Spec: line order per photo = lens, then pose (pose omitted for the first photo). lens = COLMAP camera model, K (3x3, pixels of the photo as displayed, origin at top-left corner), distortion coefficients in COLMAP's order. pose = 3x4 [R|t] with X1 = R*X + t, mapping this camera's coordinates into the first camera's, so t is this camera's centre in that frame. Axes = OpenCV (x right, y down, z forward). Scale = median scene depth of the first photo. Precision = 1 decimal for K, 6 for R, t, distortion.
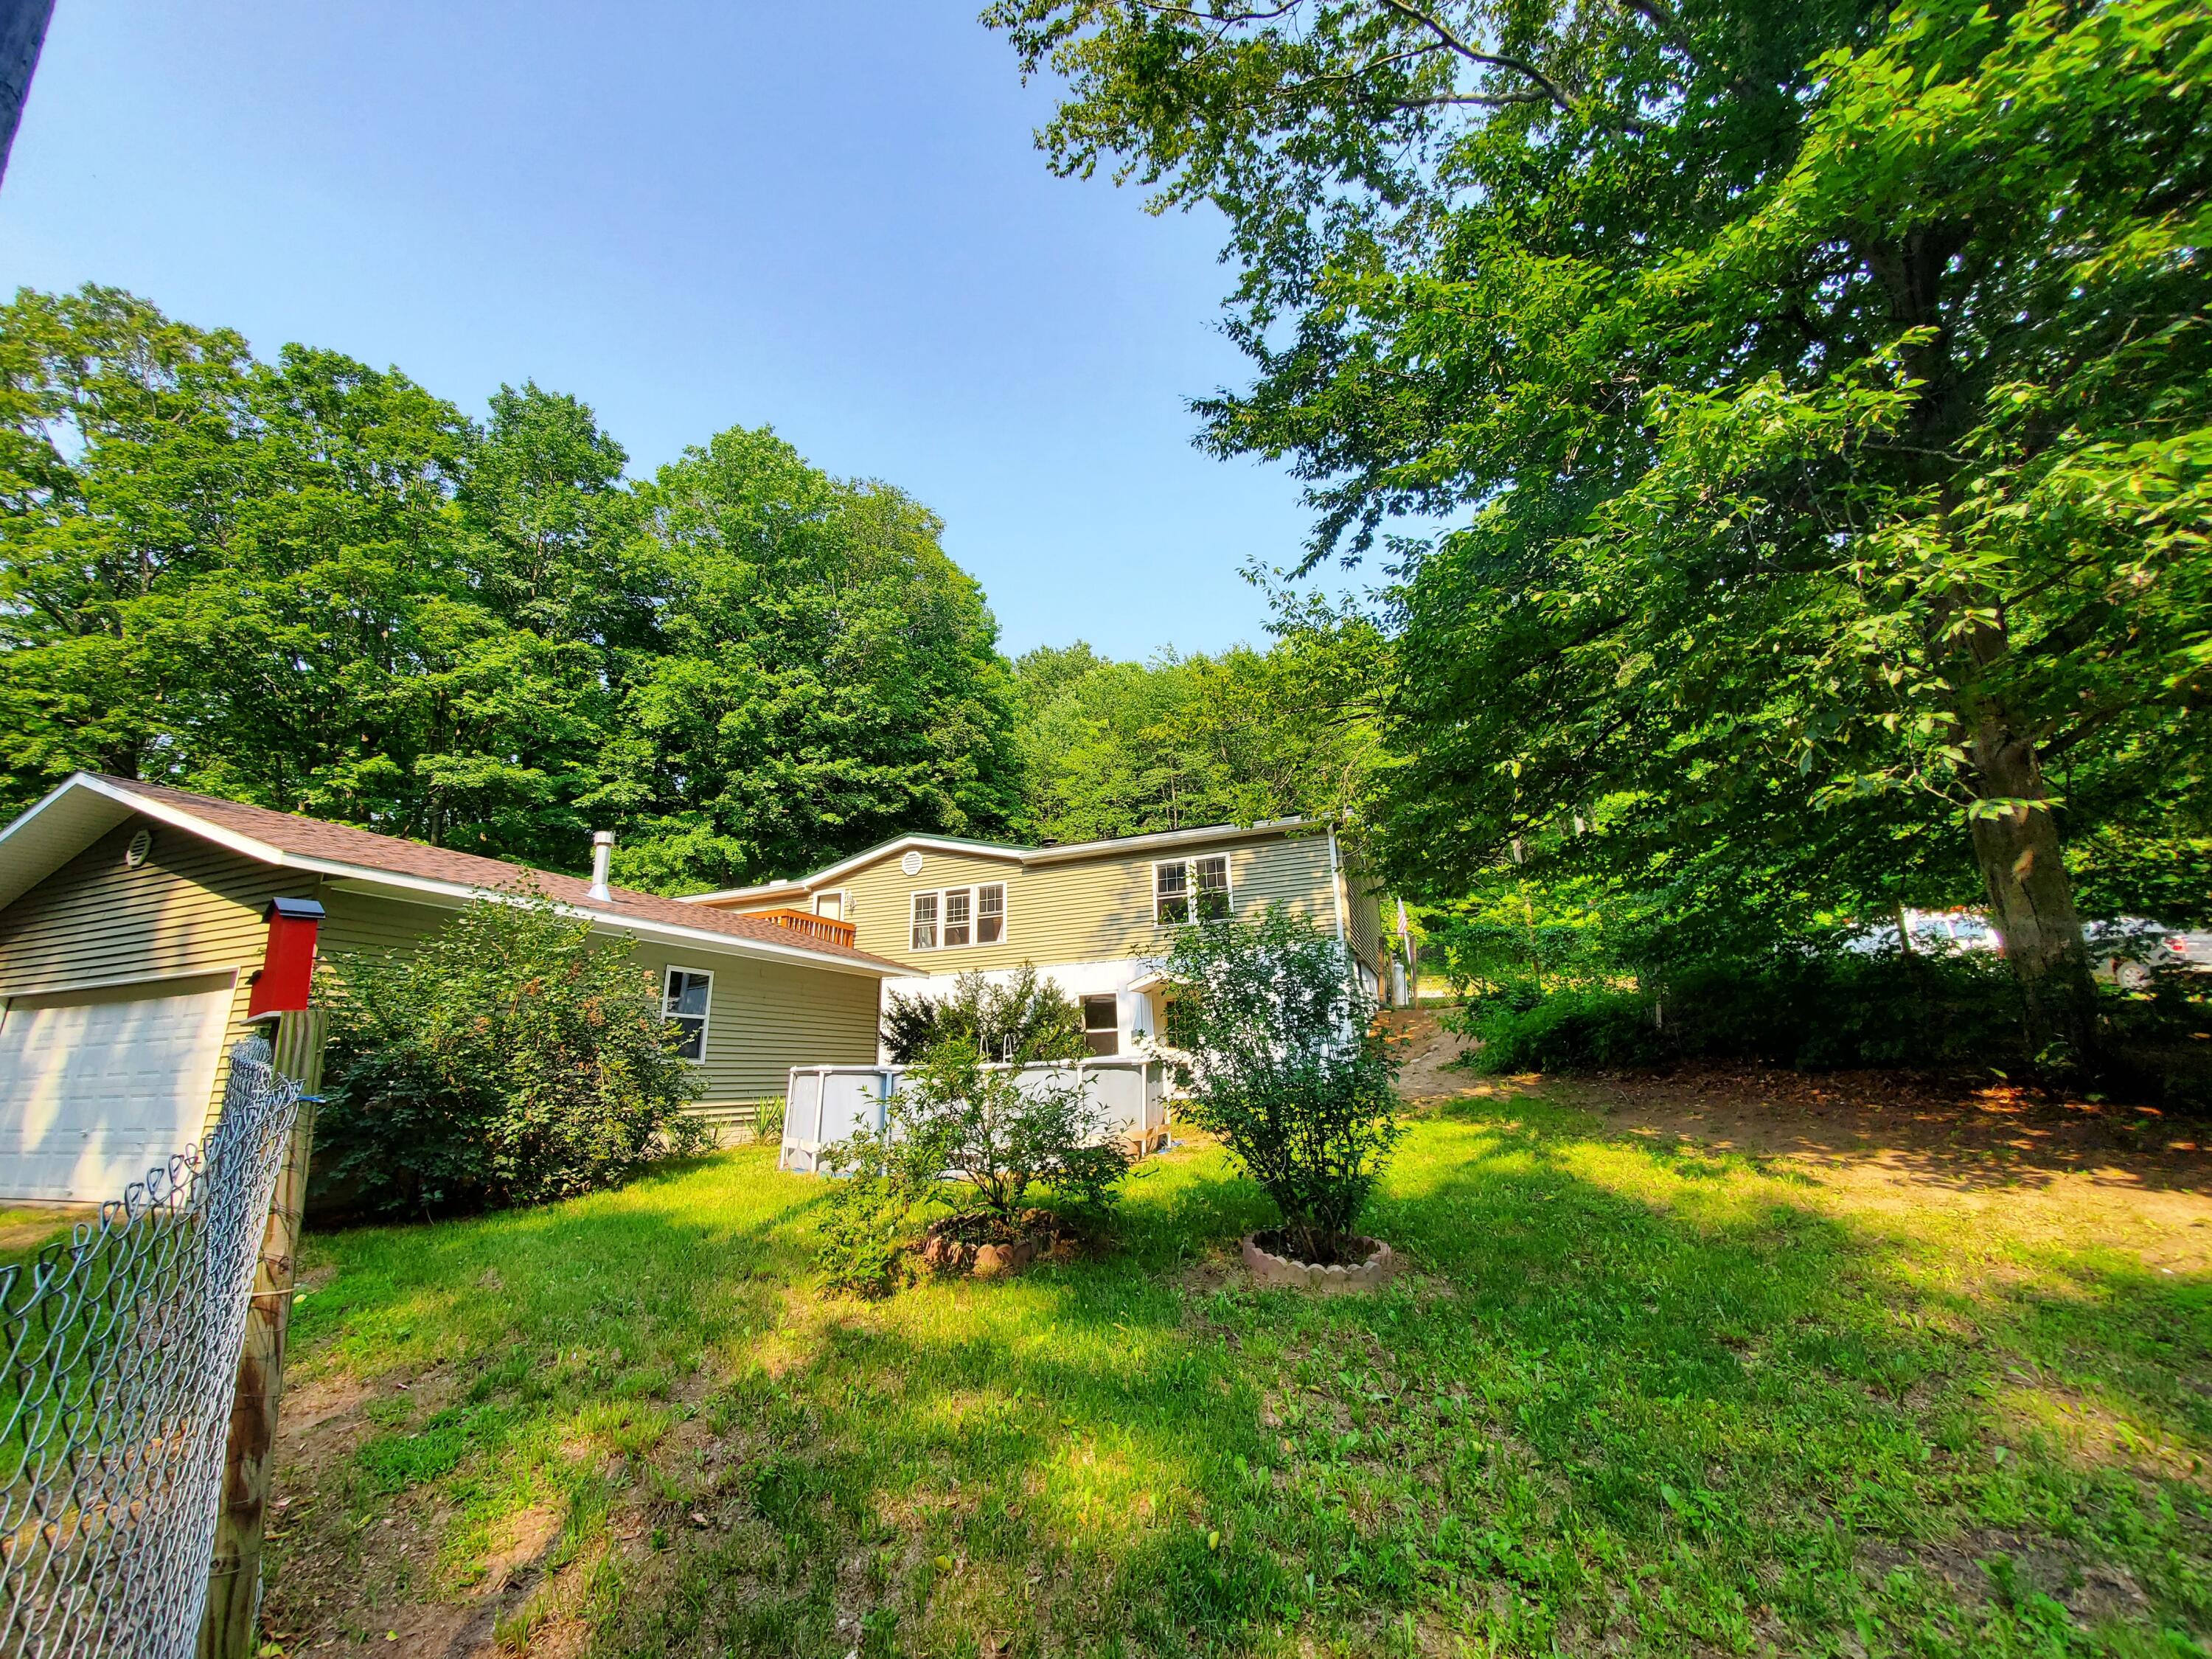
lens RADIAL K [[877.7, 0, 1109.7], [0, 877.7, 835.3], [0, 0, 1]] dist [0.001476, -0.000337]
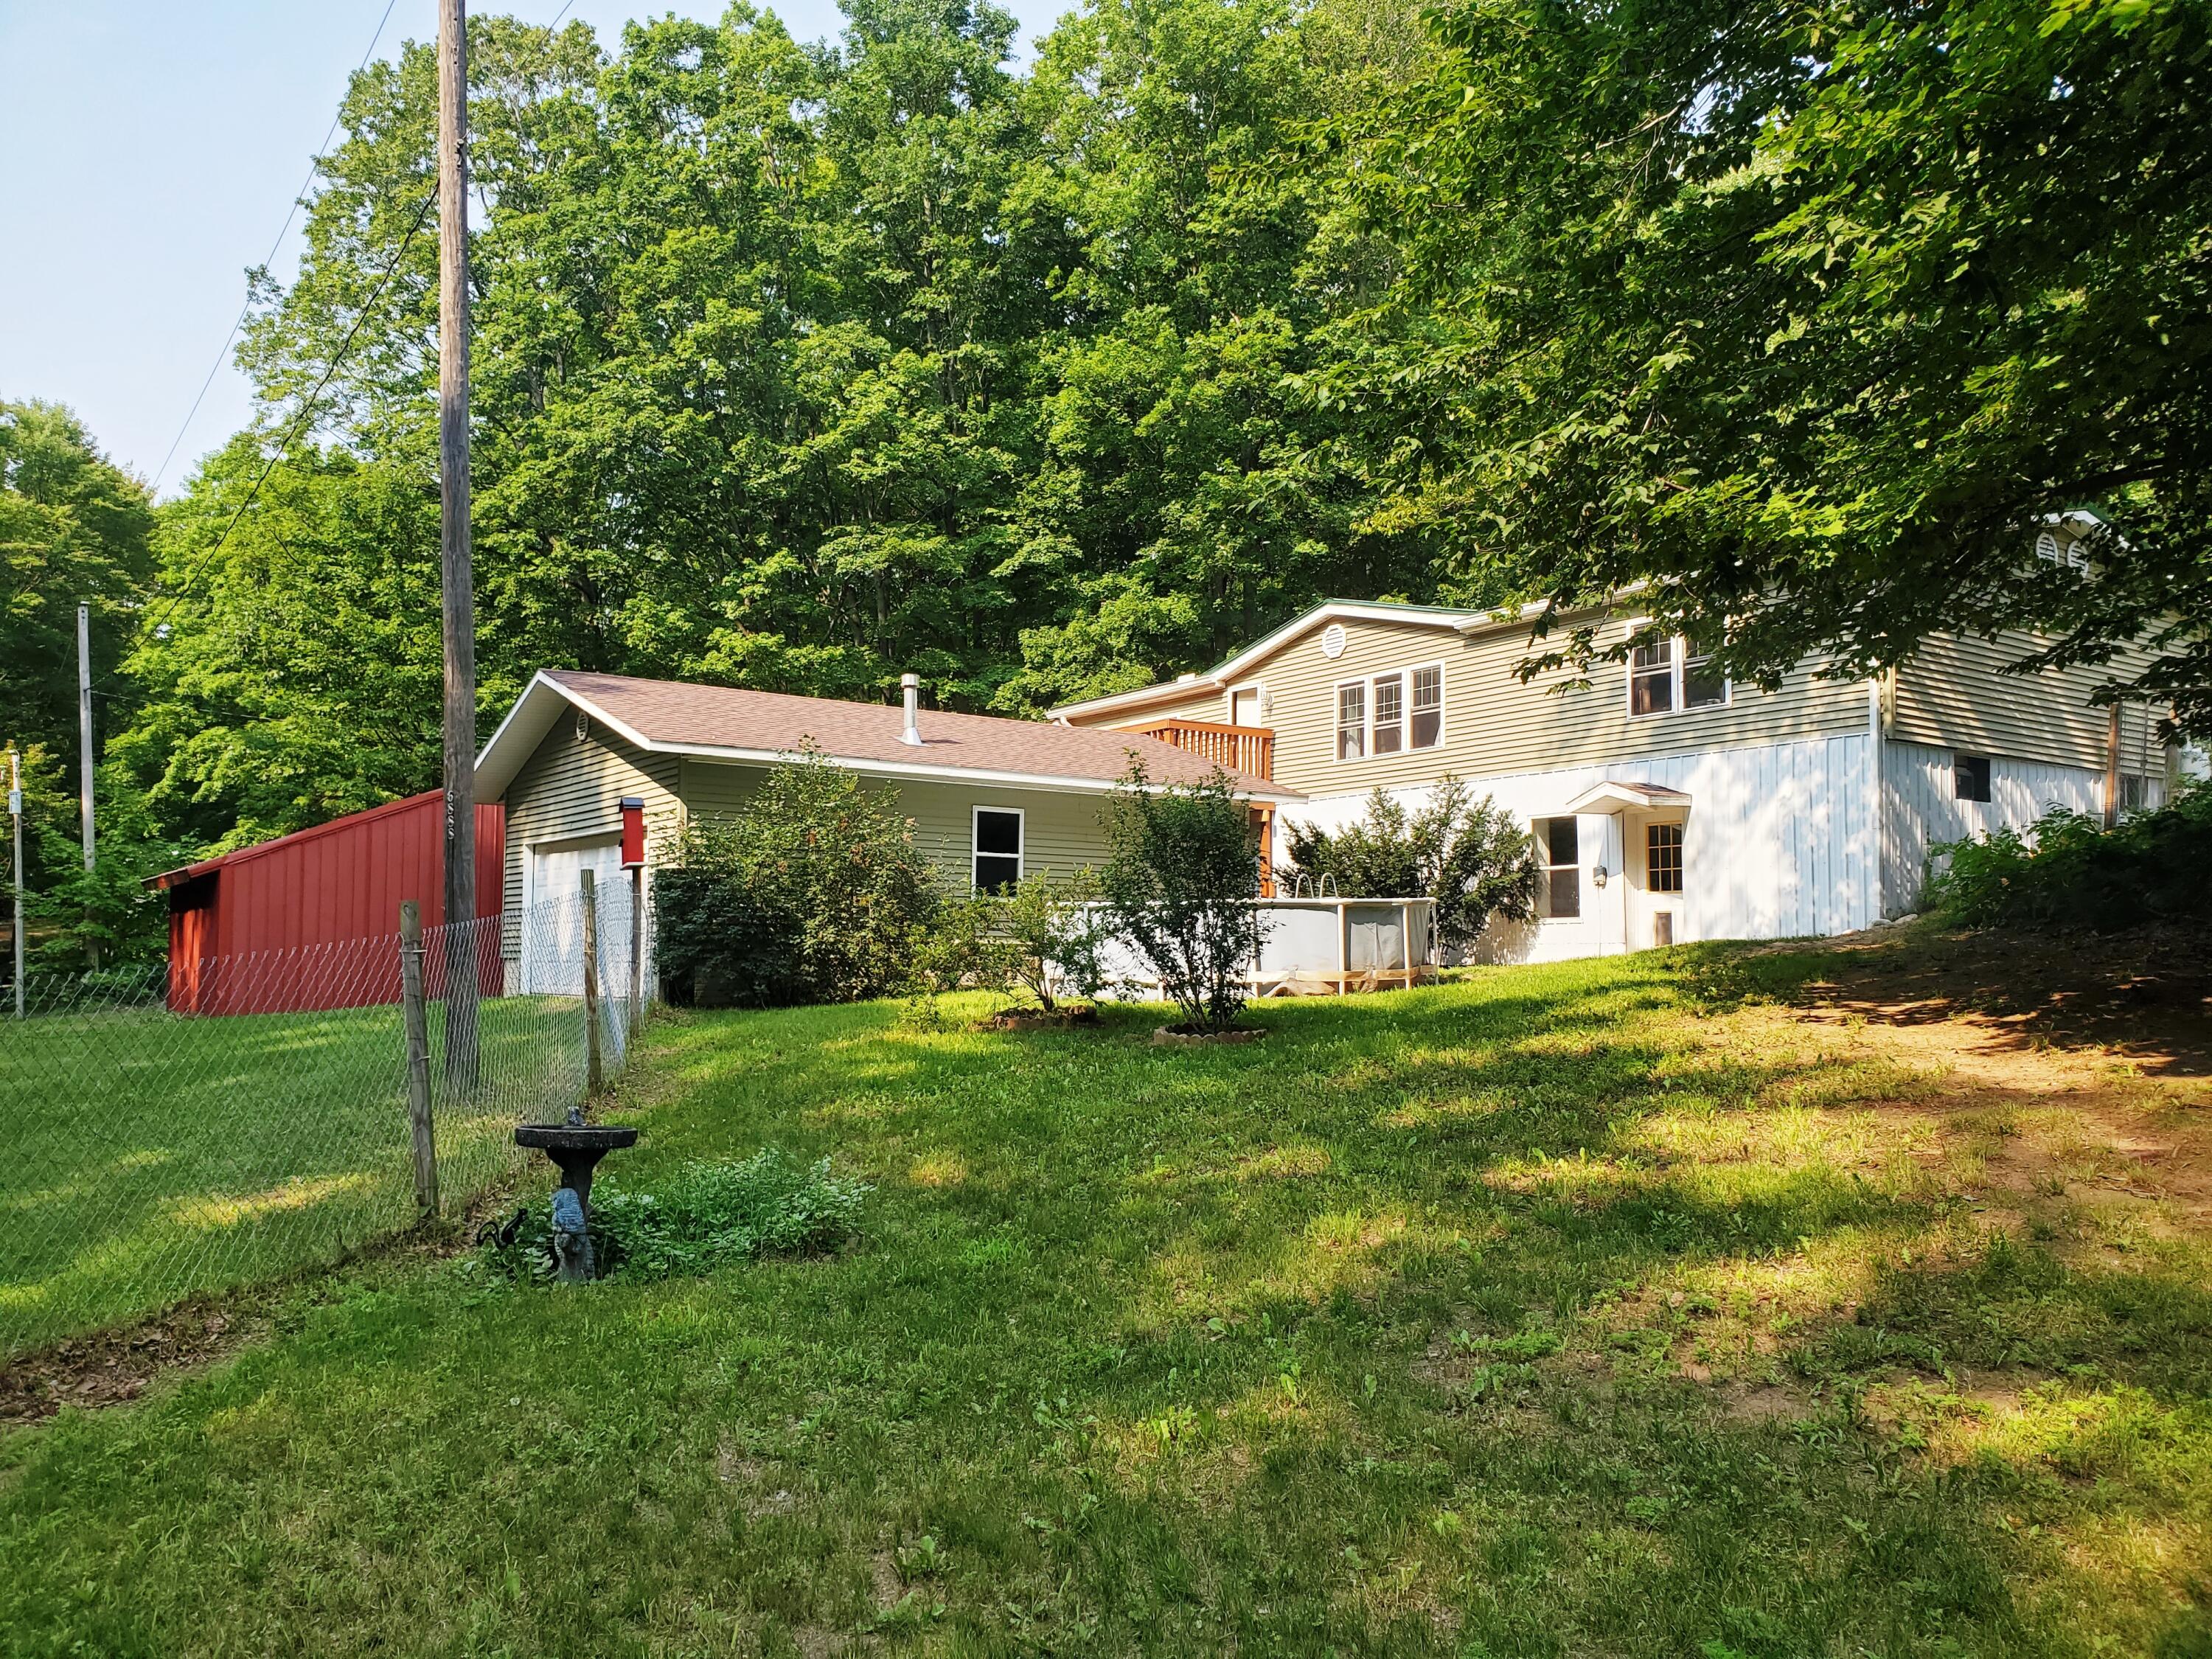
lens RADIAL K [[1733.1, 0, 1107.0], [0, 1733.1, 857.7], [0, 0, 1]] dist [0.025870, -0.009111]
pose [[0.837462, -0.003488, -0.546485, 0.416617], [0.120122, 0.976699, 0.177847, -0.073560], [0.533131, -0.214585, 0.818367, -0.317810]]
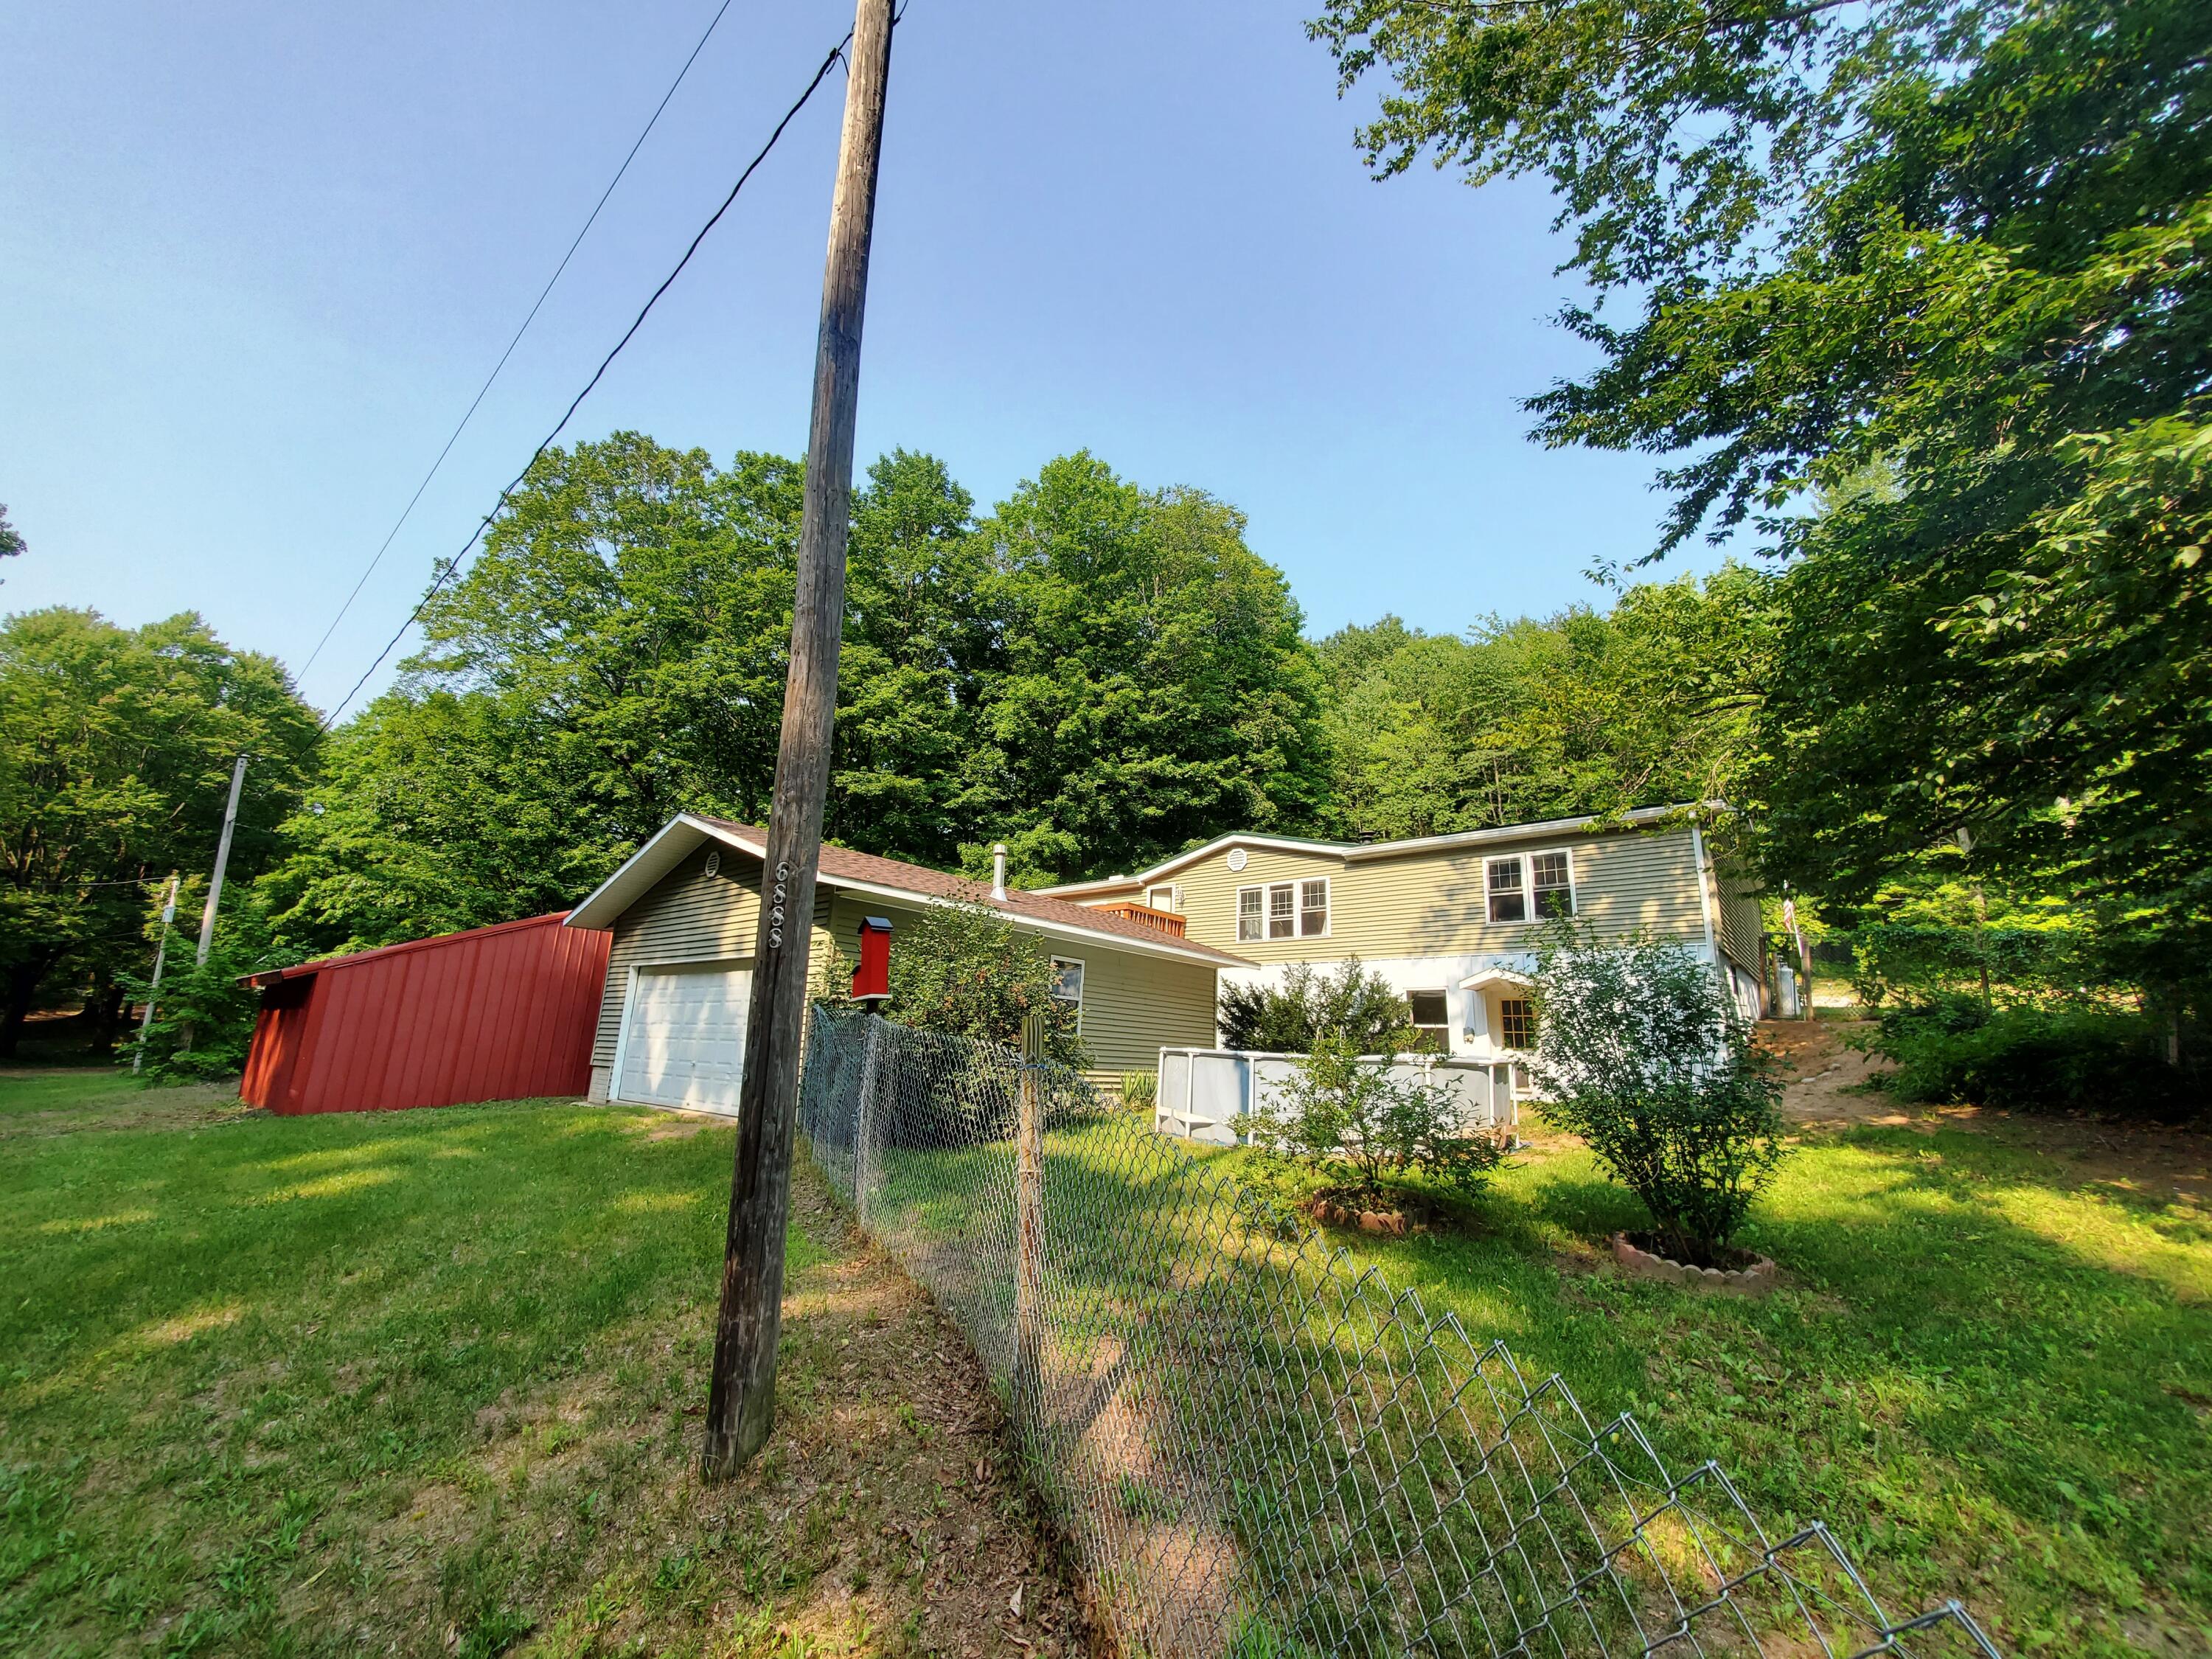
lens RADIAL K [[882.8, 0, 1108.7], [0, 882.8, 836.3], [0, 0, 1]] dist [0.004245, -0.000875]
pose [[0.944167, -0.016527, -0.329053, -0.019767], [0.023621, 0.999567, 0.017574, -0.019928], [0.328620, -0.024365, 0.944148, -0.065588]]
